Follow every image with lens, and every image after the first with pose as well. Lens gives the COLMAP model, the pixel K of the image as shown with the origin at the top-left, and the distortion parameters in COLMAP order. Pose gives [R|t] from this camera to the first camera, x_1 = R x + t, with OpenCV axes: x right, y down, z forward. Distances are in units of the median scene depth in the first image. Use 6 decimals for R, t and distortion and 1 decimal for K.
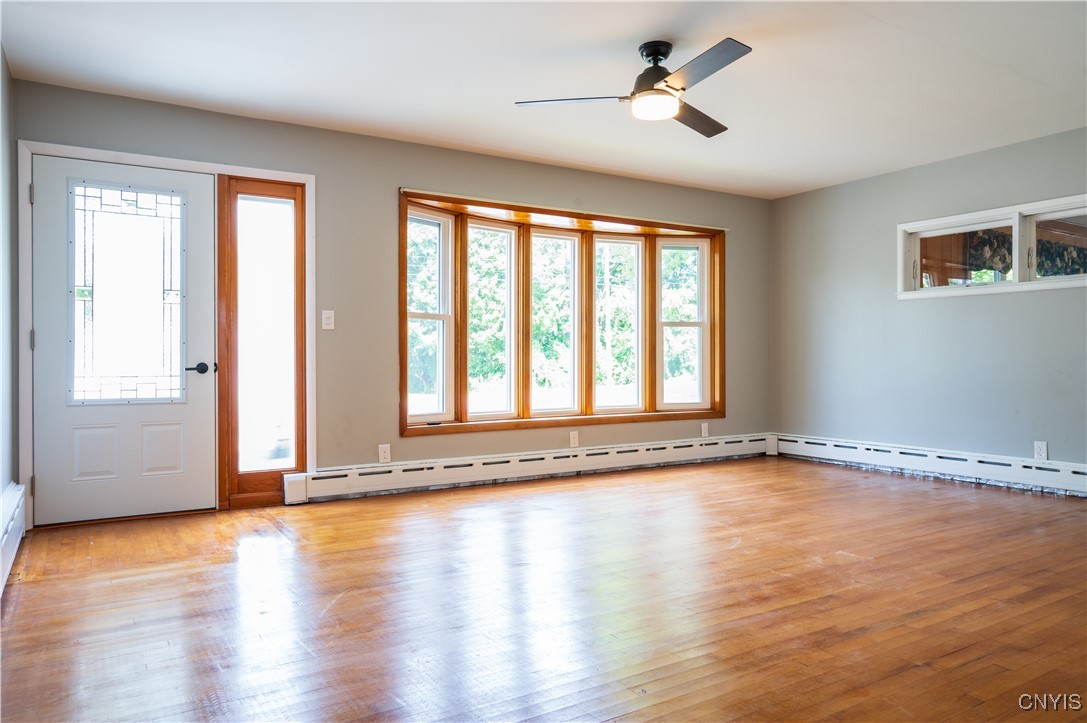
lens RADIAL K [[741.1, 0, 544.6], [0, 741.1, 359.8], [0, 0, 1]] dist [-0.003965, -0.001016]
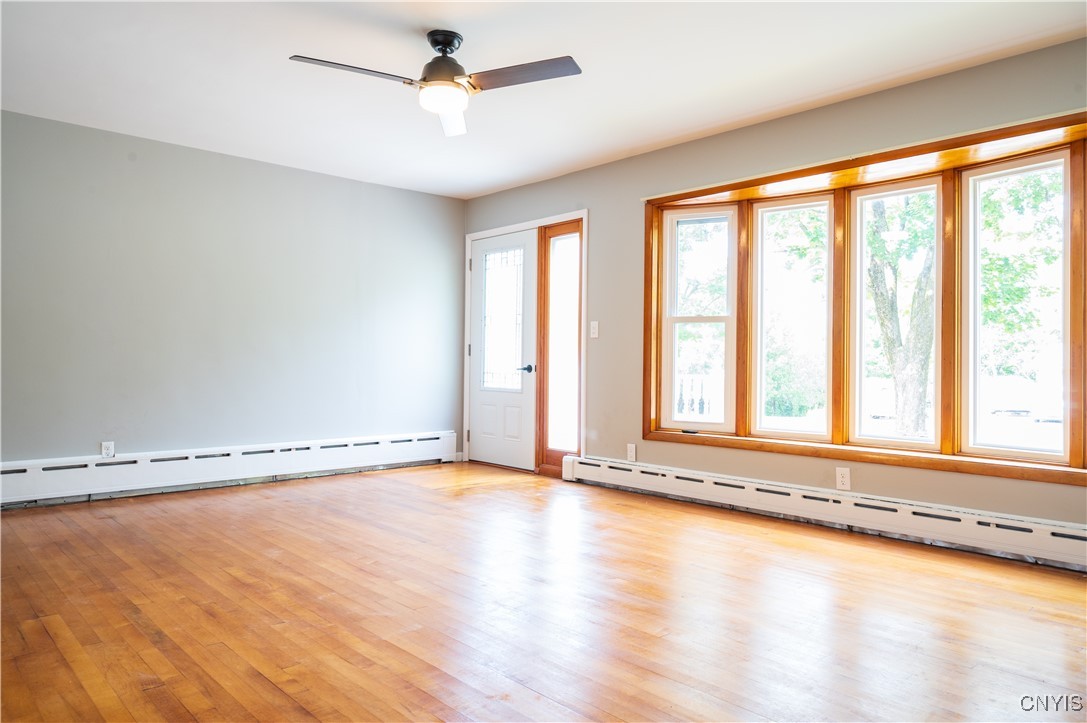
lens RADIAL K [[725.1, 0, 546.2], [0, 725.1, 359.9], [0, 0, 1]] dist [-0.007004, 0.001285]
pose [[0.188150, 0.000539, -0.982140, 0.844975], [-0.010310, 0.999946, -0.001426, -0.003767], [0.982086, 0.010394, 0.188145, 0.740456]]
